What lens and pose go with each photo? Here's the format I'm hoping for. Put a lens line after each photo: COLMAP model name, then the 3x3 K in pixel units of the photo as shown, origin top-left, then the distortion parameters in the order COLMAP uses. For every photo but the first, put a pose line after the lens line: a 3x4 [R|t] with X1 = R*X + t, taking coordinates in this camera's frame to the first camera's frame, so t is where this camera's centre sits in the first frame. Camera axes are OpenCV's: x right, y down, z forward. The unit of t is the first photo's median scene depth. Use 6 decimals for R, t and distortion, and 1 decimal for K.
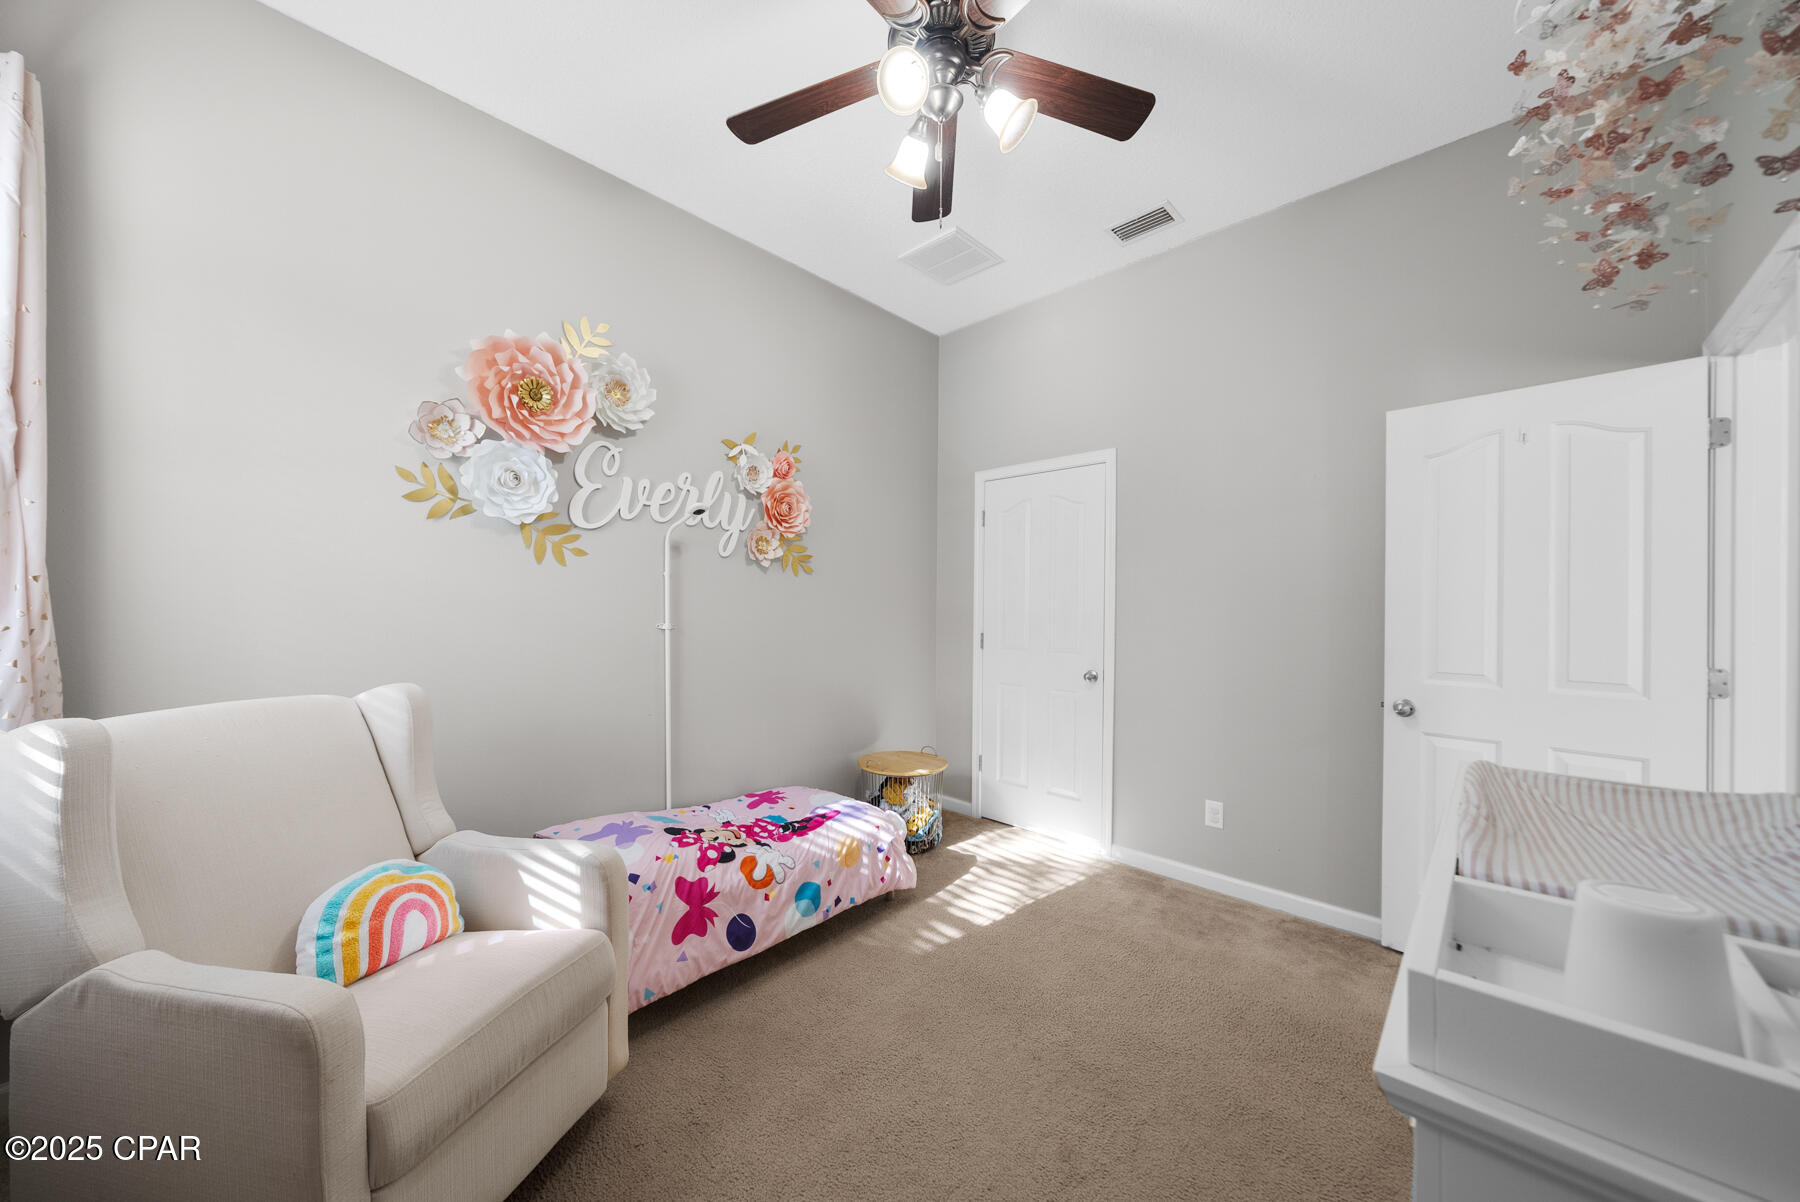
lens RADIAL K [[631.3, 0, 883.0], [0, 631.3, 608.3], [0, 0, 1]] dist [-0.004169, -0.000862]
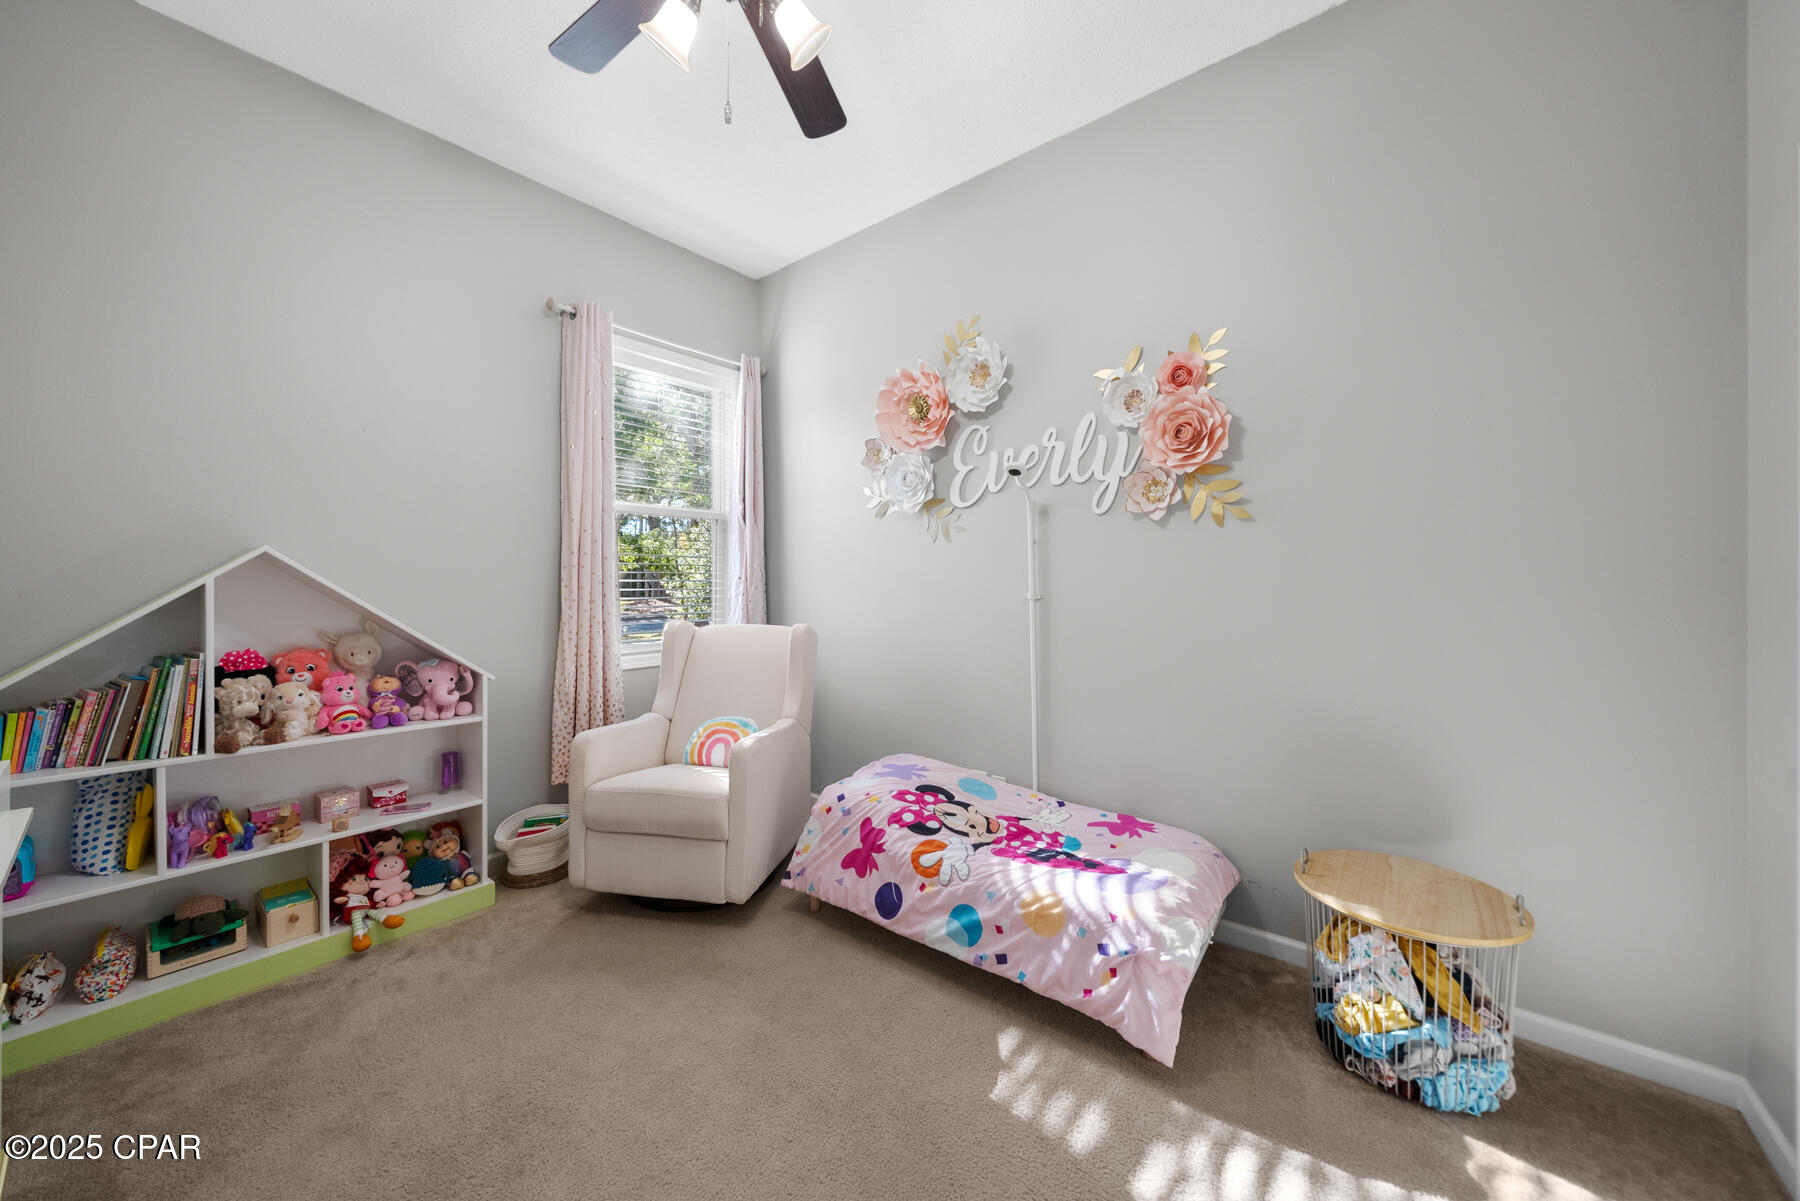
lens RADIAL K [[631.3, 0, 883.4], [0, 631.3, 588.4], [0, 0, 1]] dist [-0.004169, -0.000862]
pose [[0.086453, -0.000327, -0.996256, 0.652237], [-0.002910, 0.999996, -0.000581, 0.019481], [0.996252, 0.002950, 0.086451, 0.771037]]
